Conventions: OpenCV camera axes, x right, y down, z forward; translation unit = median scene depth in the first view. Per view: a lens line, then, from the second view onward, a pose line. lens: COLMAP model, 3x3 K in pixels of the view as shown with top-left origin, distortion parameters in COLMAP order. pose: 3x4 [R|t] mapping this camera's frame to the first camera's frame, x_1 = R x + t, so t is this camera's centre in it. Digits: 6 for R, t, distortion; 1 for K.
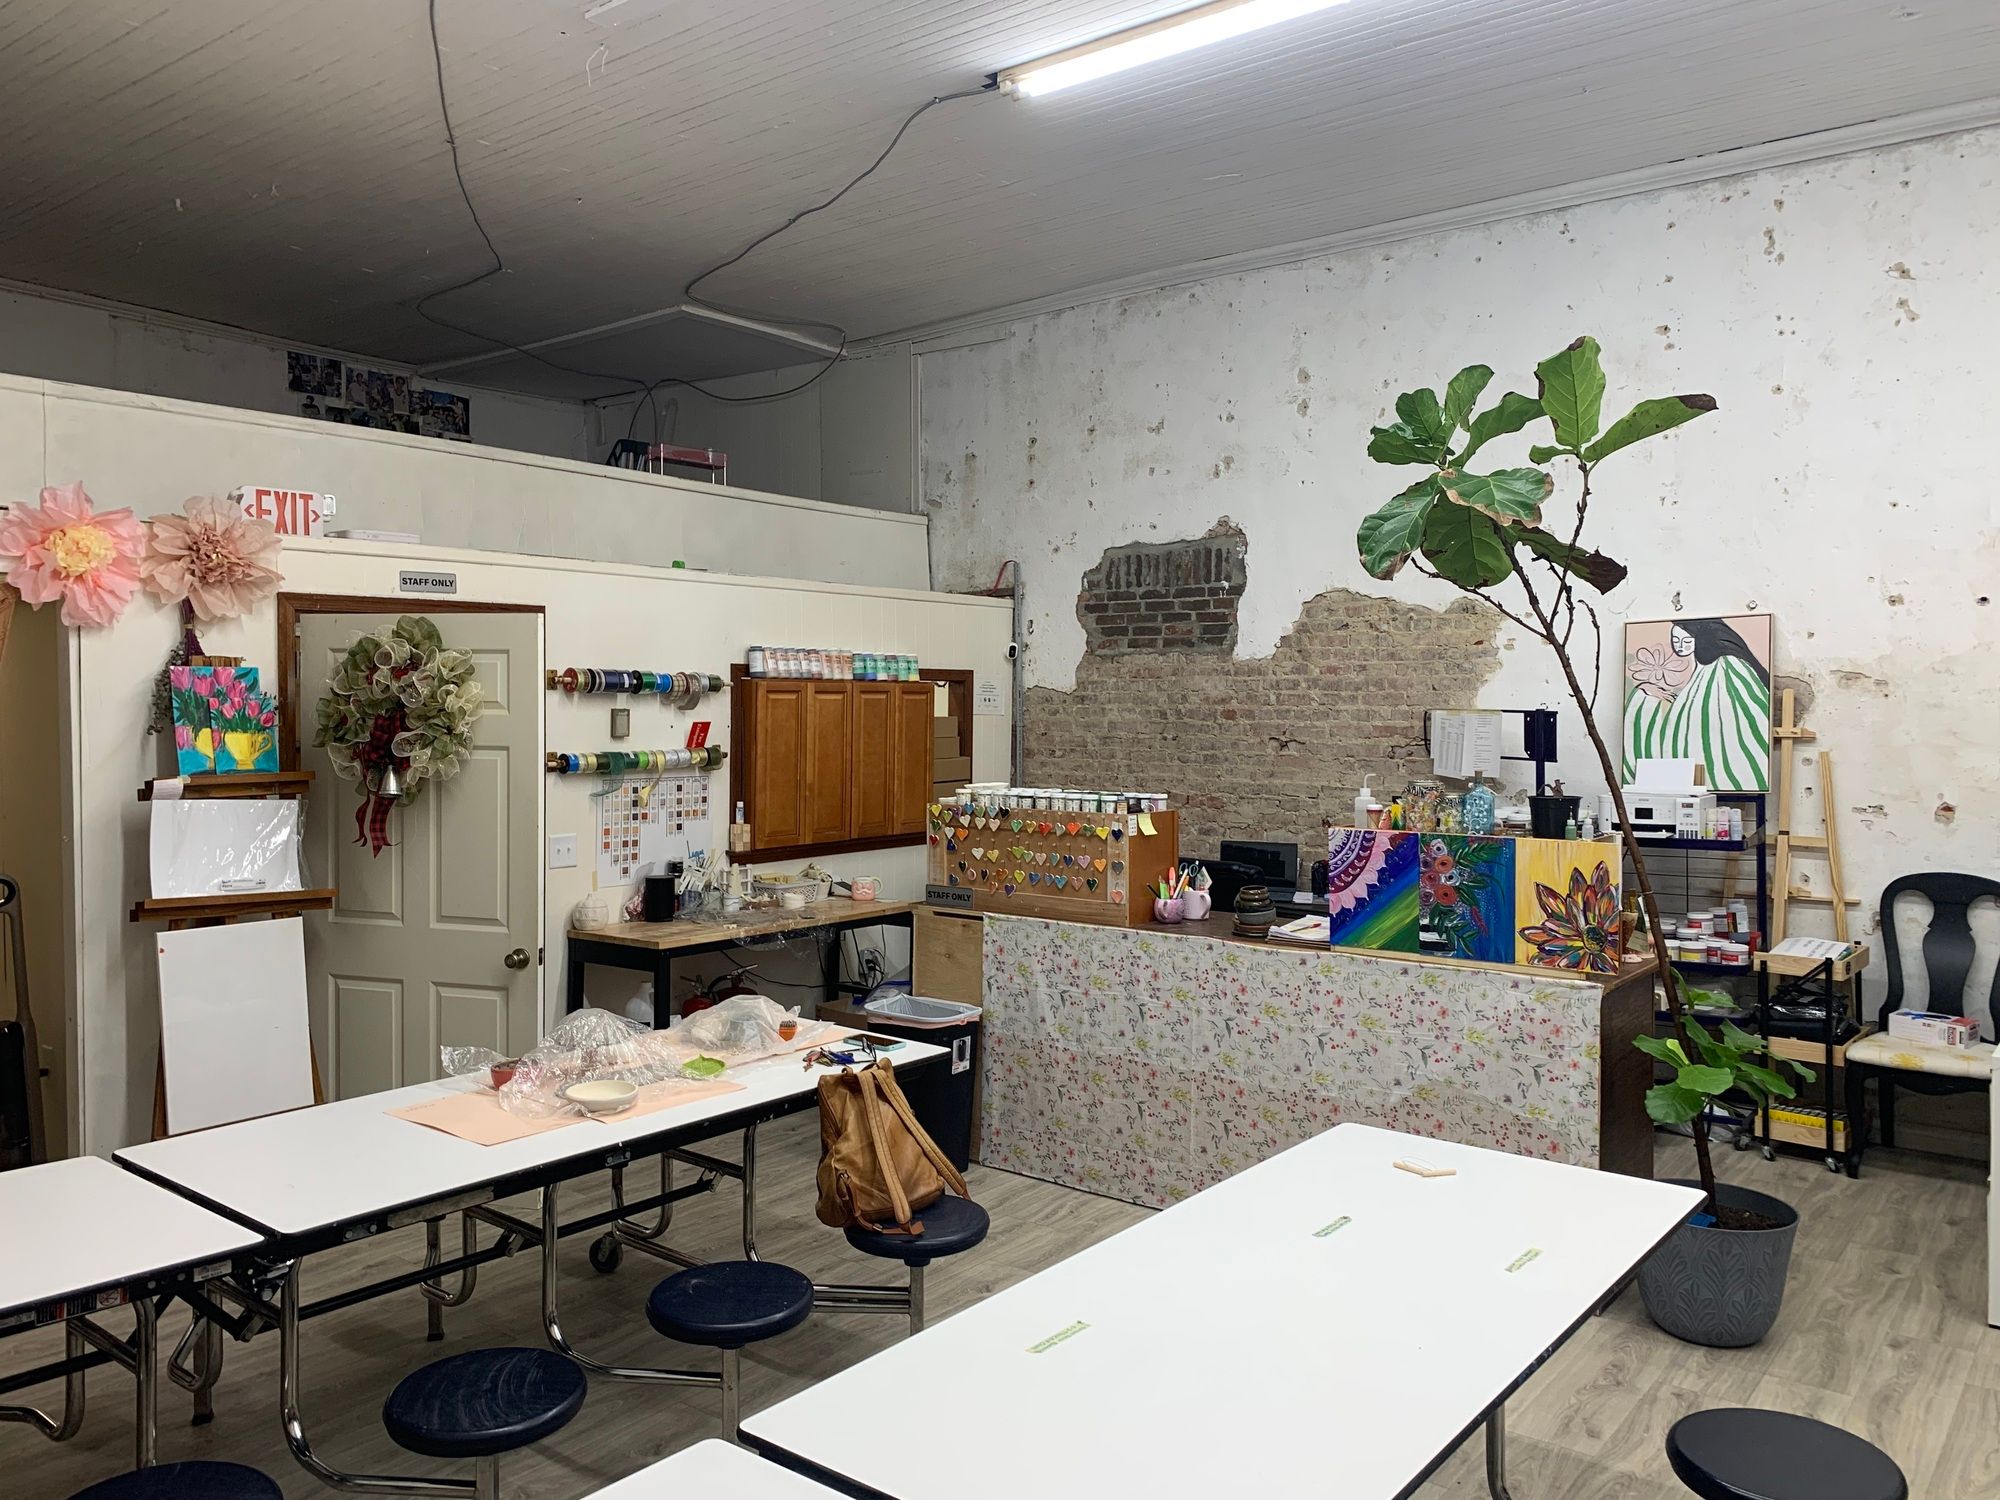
lens RADIAL K [[1527.0, 0, 990.9], [0, 1527.0, 739.0], [0, 0, 1]] dist [0.011828, -0.006132]
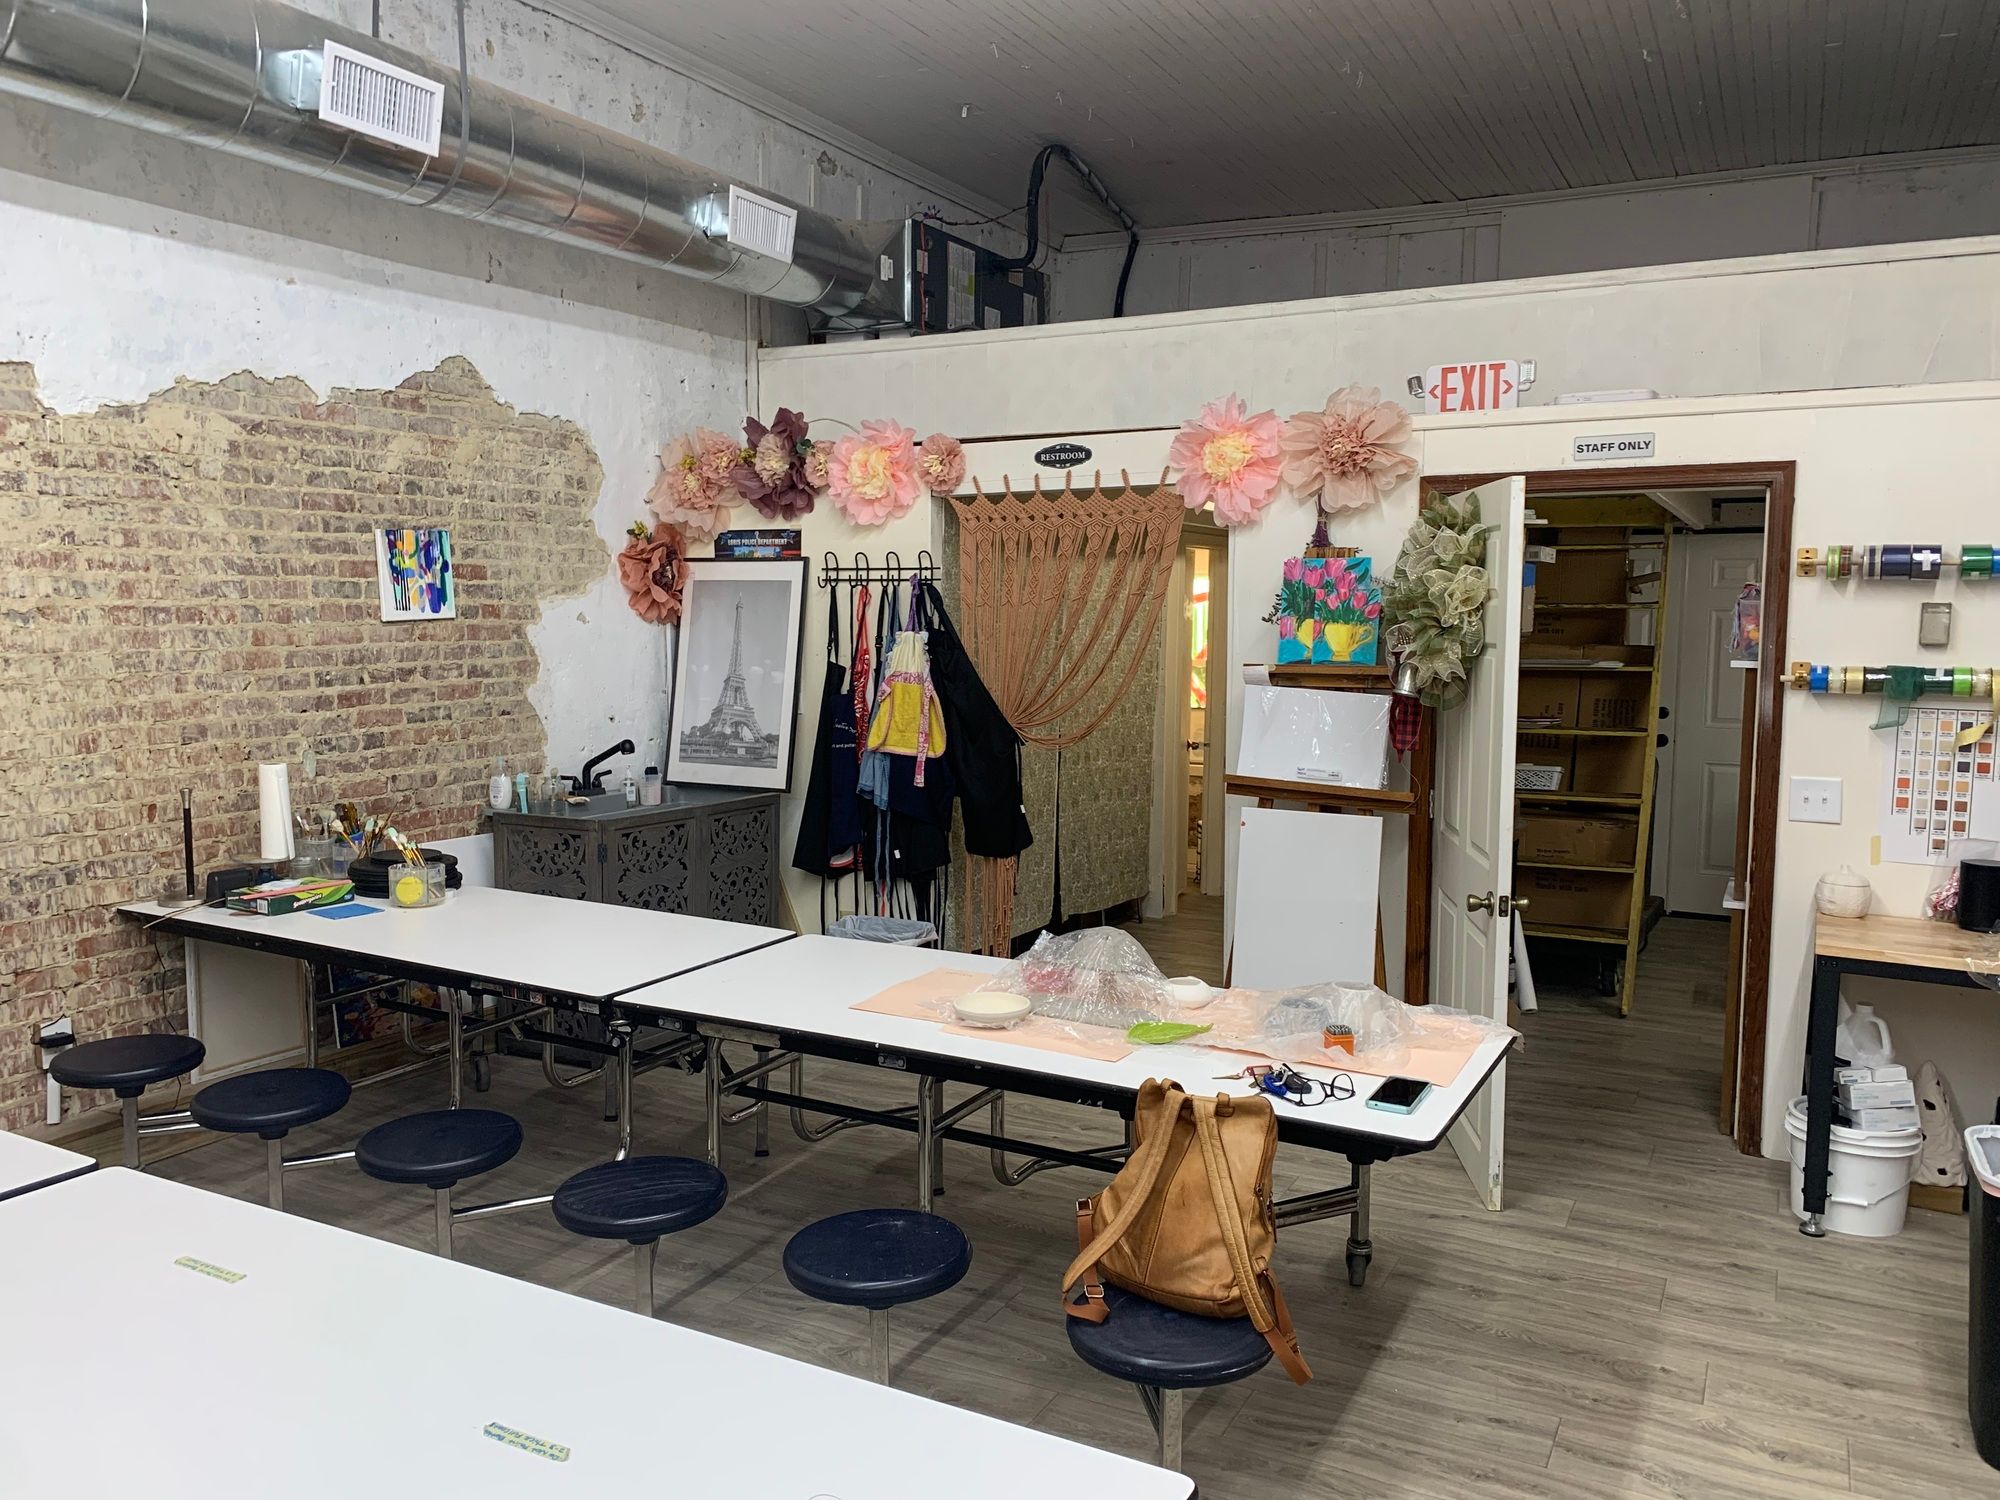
lens RADIAL K [[1527.0, 0, 986.5], [0, 1527.0, 761.6], [0, 0, 1]] dist [0.011828, -0.006132]
pose [[0.169344, 0.095849, -0.980885, 0.422568], [-0.031956, 0.995270, 0.091738, 0.001086], [0.985039, 0.015810, 0.171606, 0.564270]]
